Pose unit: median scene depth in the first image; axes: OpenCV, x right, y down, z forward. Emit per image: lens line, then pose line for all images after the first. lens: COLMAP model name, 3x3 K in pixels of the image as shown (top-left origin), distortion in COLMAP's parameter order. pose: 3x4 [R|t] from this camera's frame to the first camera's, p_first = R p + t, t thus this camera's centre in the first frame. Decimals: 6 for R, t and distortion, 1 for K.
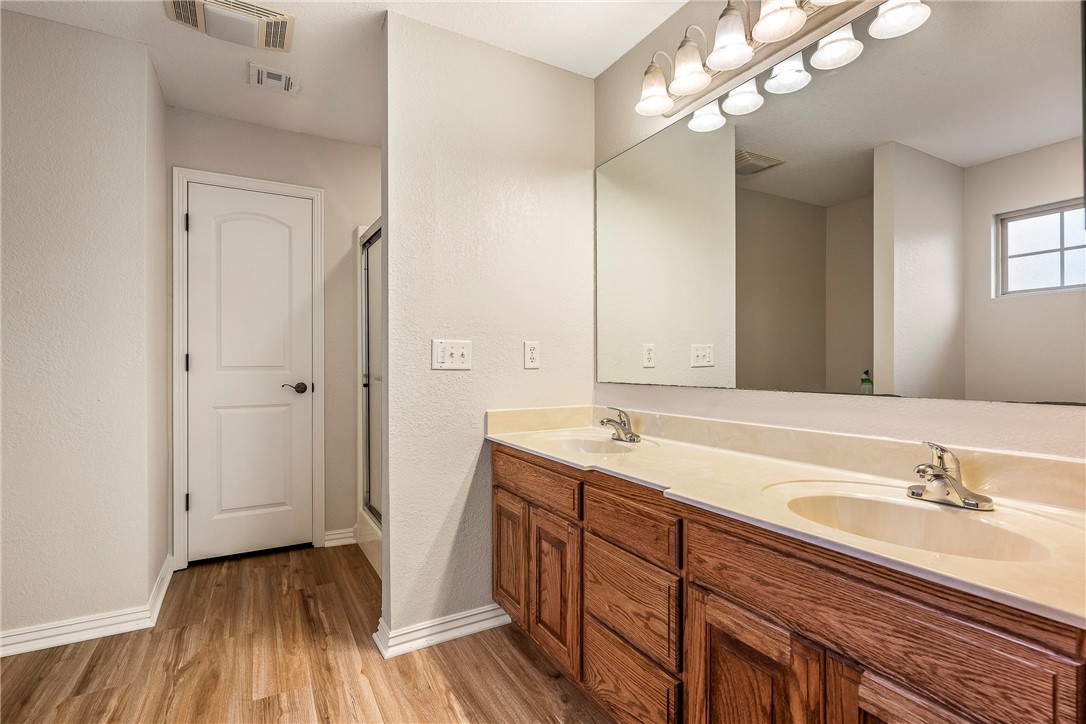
lens RADIAL K [[521.8, 0, 537.8], [0, 521.8, 357.4], [0, 0, 1]] dist [-0.003358, -0.001147]
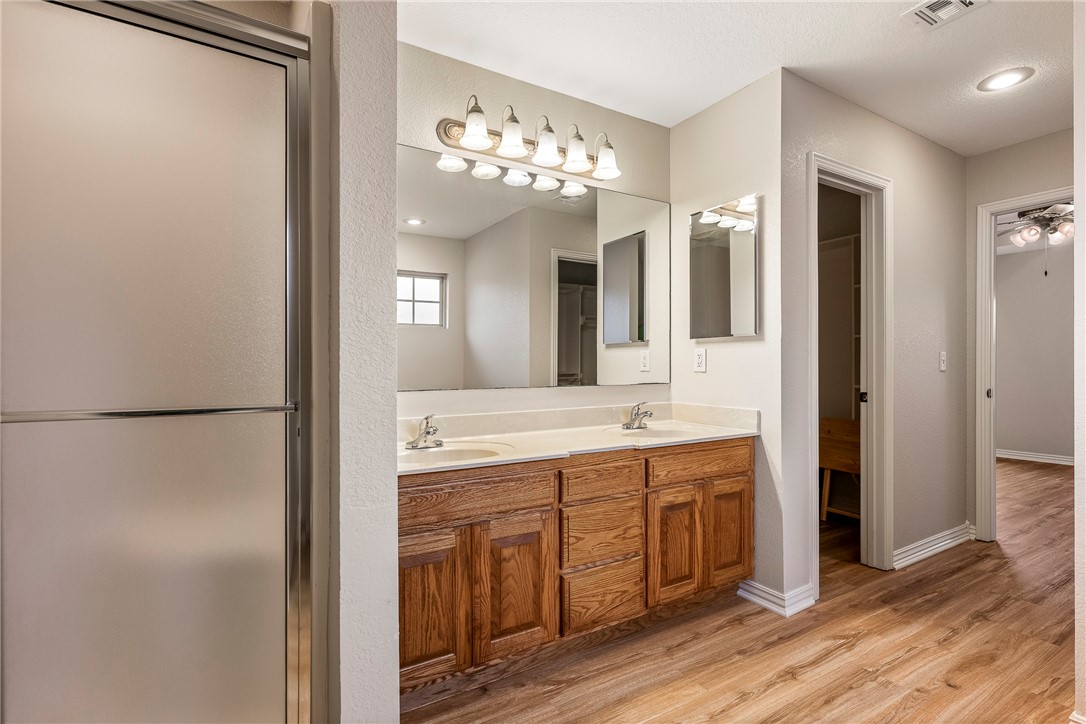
lens RADIAL K [[521.8, 0, 536.4], [0, 521.8, 371.3], [0, 0, 1]] dist [-0.003358, -0.001147]
pose [[-0.055665, -0.002288, 0.998447, -1.278123], [-0.009703, 0.999951, 0.001751, 0.019514], [-0.998402, -0.009591, -0.055685, 1.309861]]
